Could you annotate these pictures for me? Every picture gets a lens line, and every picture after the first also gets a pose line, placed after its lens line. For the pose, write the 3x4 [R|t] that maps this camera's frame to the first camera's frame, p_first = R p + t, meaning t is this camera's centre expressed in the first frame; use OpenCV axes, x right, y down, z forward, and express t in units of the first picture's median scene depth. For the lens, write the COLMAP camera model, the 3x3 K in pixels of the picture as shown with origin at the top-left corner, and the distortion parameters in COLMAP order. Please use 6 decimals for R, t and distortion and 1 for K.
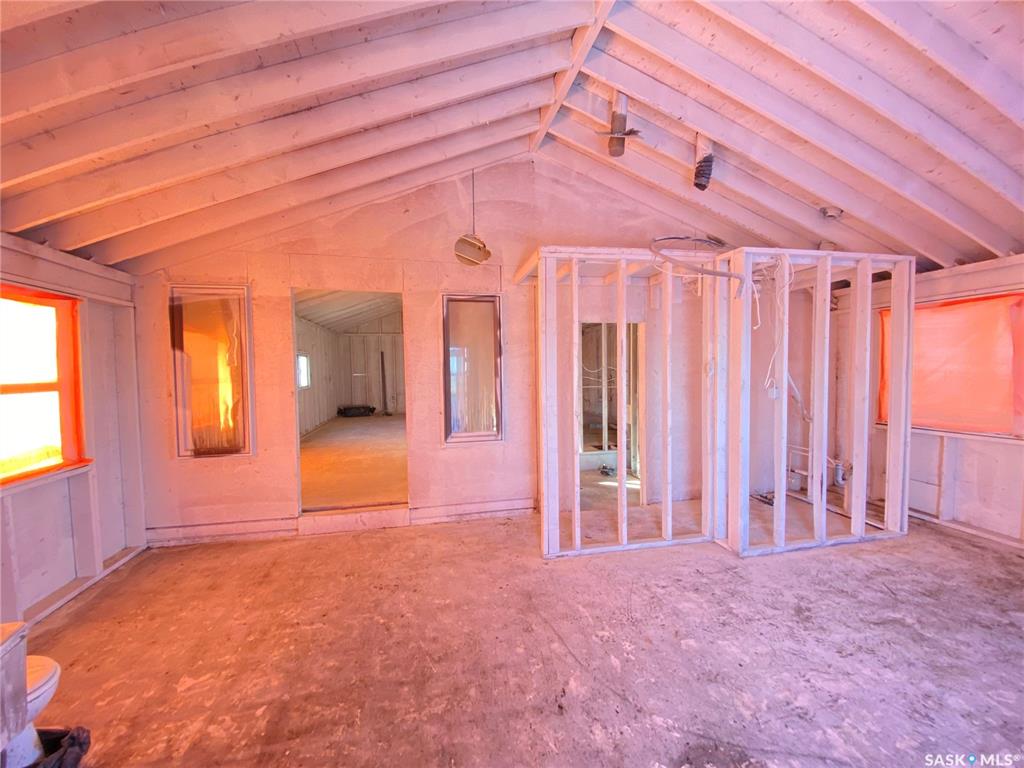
lens RADIAL K [[413.8, 0, 516.3], [0, 413.8, 388.5], [0, 0, 1]] dist [-0.000487, -0.000159]
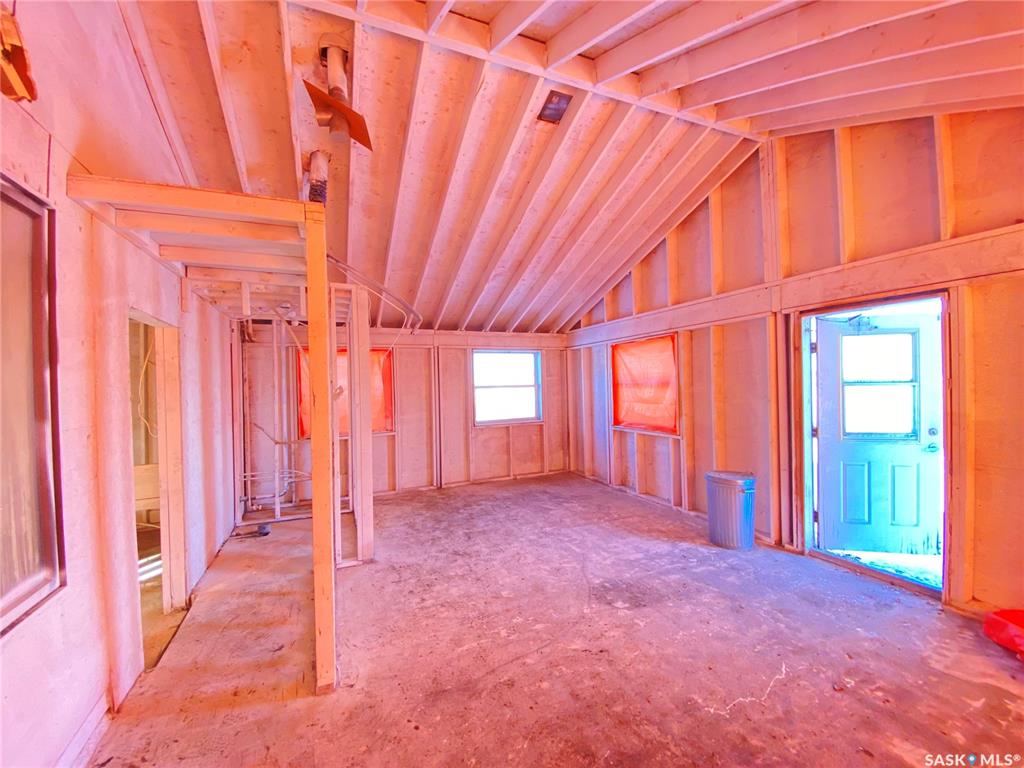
lens RADIAL K [[413.8, 0, 508.2], [0, 413.8, 384.7], [0, 0, 1]] dist [-0.000487, -0.000159]
pose [[-0.190388, 0.009556, 0.981662, -0.509212], [0.068784, 0.997625, 0.003629, -0.034906], [-0.979296, 0.068213, -0.190593, 0.679991]]
